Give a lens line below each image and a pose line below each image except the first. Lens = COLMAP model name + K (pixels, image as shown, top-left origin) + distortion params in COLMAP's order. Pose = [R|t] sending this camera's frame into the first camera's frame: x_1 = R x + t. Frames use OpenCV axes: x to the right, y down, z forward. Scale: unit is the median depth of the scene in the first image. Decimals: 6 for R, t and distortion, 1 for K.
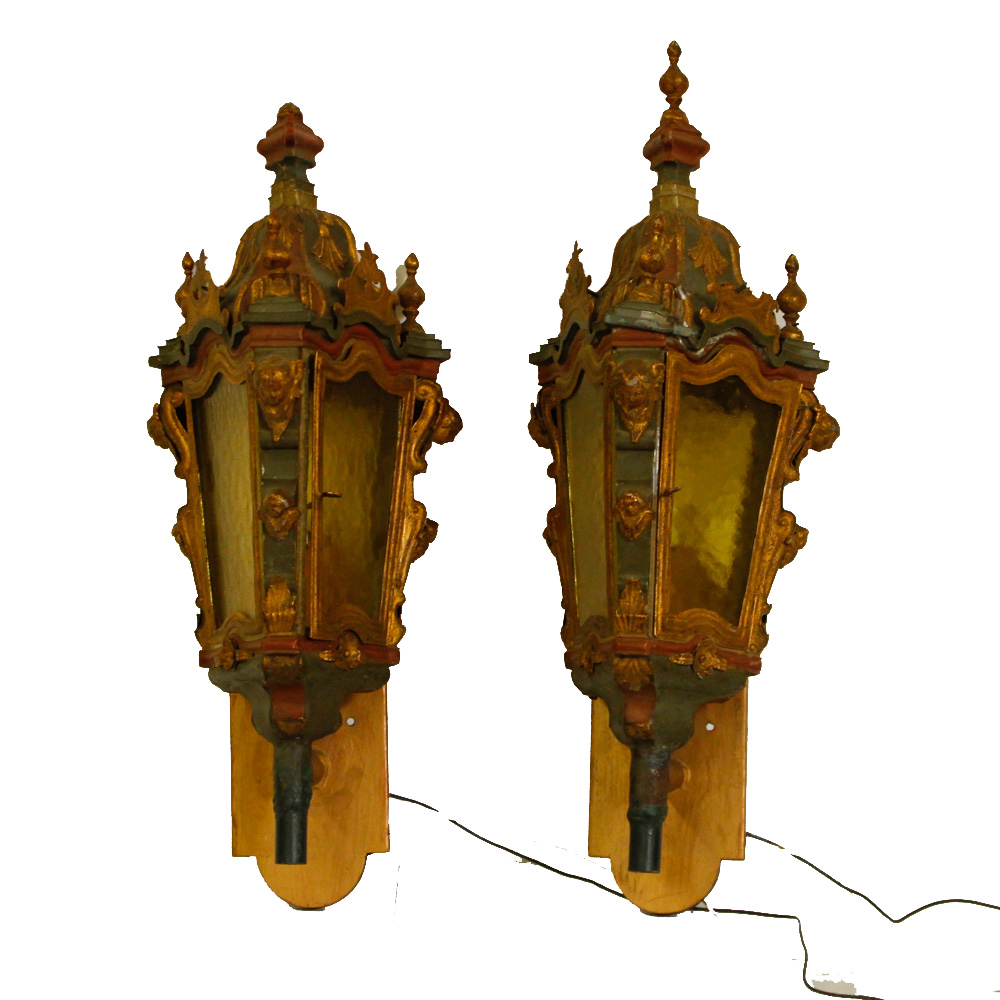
lens RADIAL K [[3269.2, 0, 501.2], [0, 3269.2, 497.2], [0, 0, 1]] dist [-0.060006, 0.000000]
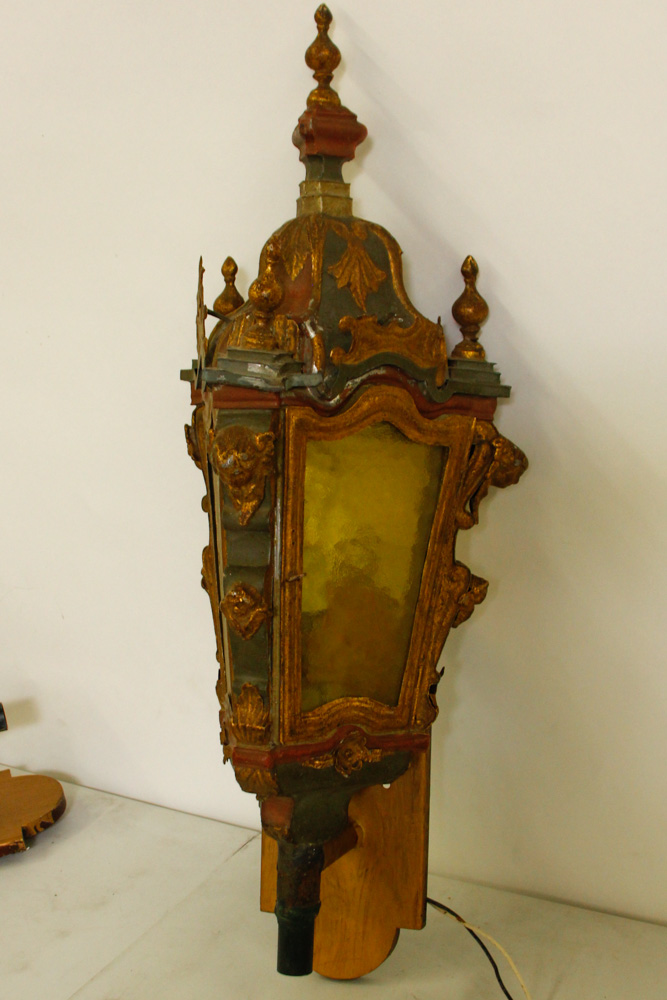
lens RADIAL K [[1789.1, 0, 309.3], [0, 1789.1, 454.1], [0, 0, 1]] dist [-0.156840, 0.000000]
pose [[0.987577, -0.005870, -0.157025, 0.123146], [0.033062, 0.984694, 0.171125, -0.106593], [0.153617, -0.174191, 0.972656, 0.548125]]
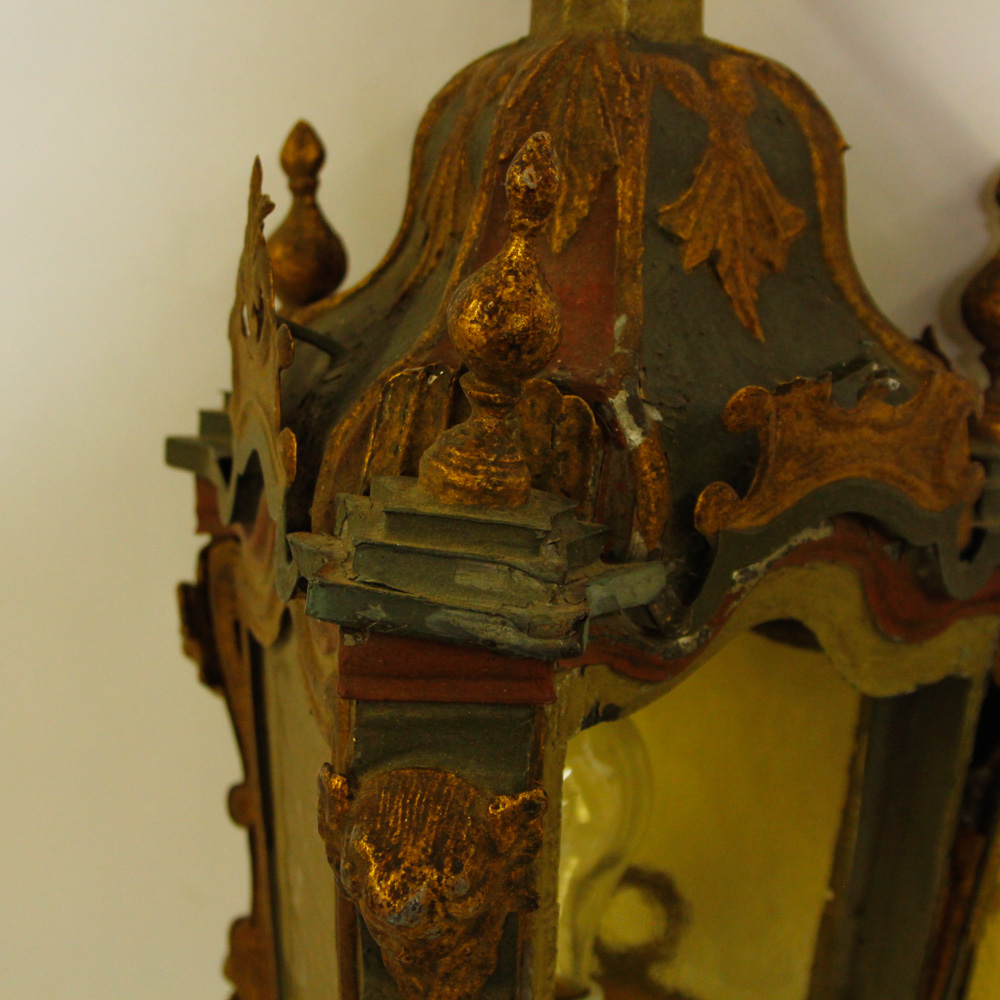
lens RADIAL K [[2590.7, 0, 495.8], [0, 2590.7, 499.2], [0, 0, 1]] dist [-0.073755, 0.000000]
pose [[0.999377, 0.004092, -0.035057, 0.051130], [0.006354, 0.956167, 0.292752, -0.115393], [0.034718, -0.292793, 0.955545, 0.785199]]
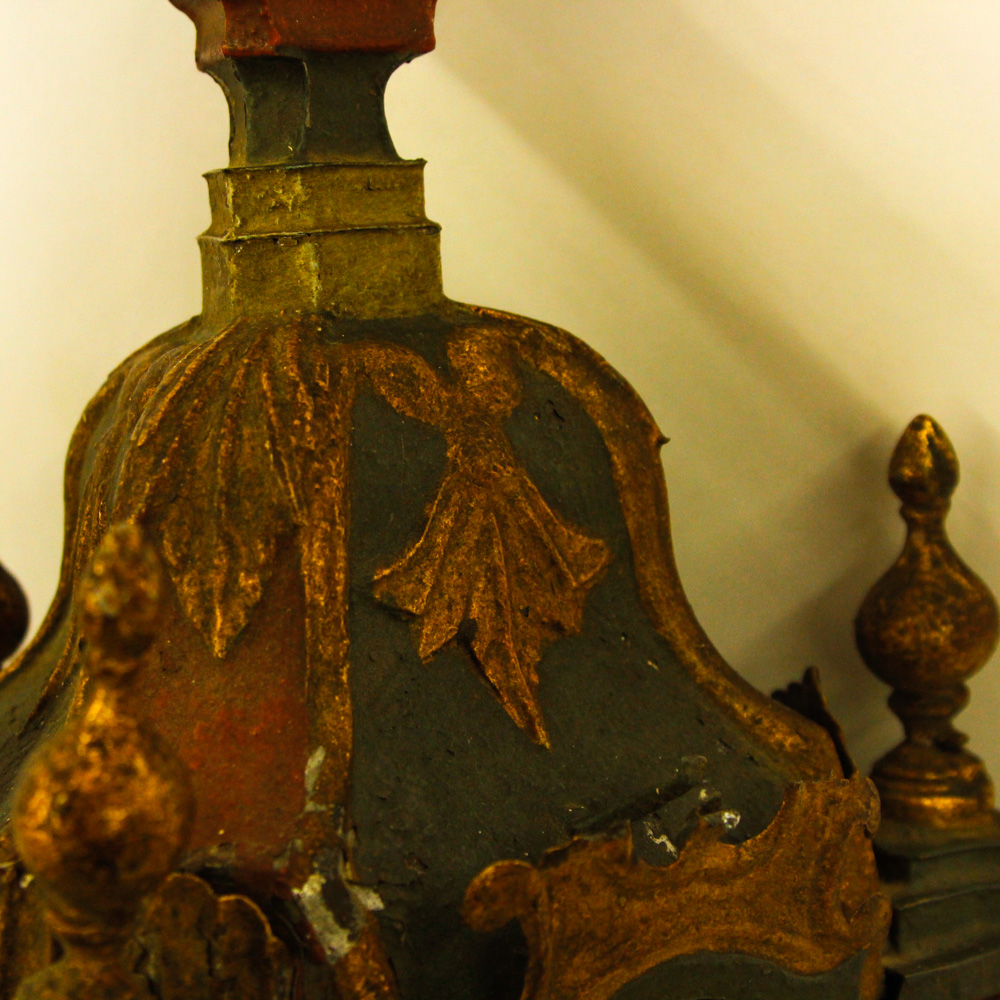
lens RADIAL K [[2637.1, 0, 498.8], [0, 2637.1, 496.7], [0, 0, 1]] dist [-0.108683, 0.000000]
pose [[0.996264, -0.071830, -0.047934, 0.071545], [0.081803, 0.962846, 0.257361, -0.117440], [0.027667, -0.260321, 0.965126, 0.855757]]
